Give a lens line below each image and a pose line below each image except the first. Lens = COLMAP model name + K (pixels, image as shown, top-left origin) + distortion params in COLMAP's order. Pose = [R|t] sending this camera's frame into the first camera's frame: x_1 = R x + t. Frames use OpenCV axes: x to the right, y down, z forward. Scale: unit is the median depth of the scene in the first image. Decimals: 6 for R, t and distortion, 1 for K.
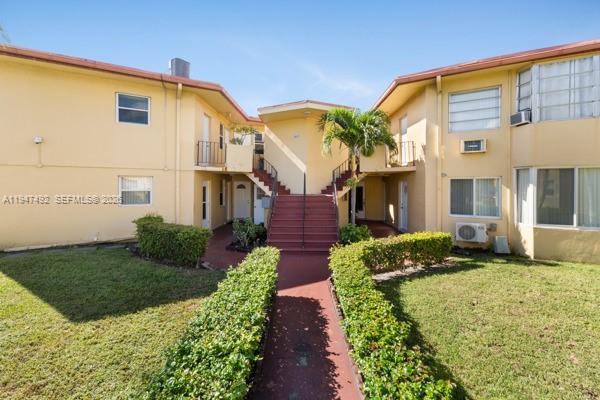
lens RADIAL K [[254.9, 0, 300.0], [0, 254.9, 200.0], [0, 0, 1]] dist [0.002798, 0.000215]
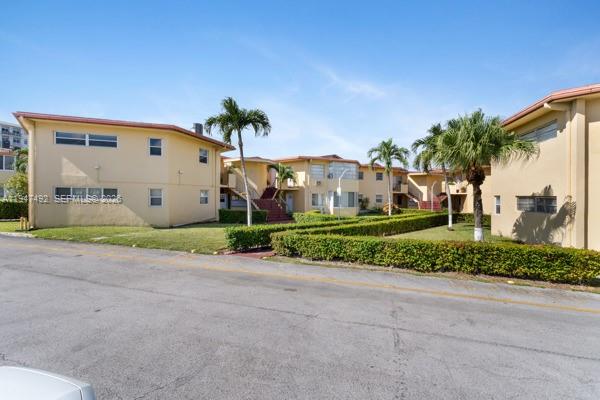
lens RADIAL K [[254.9, 0, 300.0], [0, 254.9, 200.0], [0, 0, 1]] dist [0.002798, 0.000215]
pose [[0.648510, -0.036532, 0.760329, -1.431221], [0.030703, 0.999290, 0.021825, -0.066404], [-0.760587, 0.009191, 0.649171, -0.647263]]
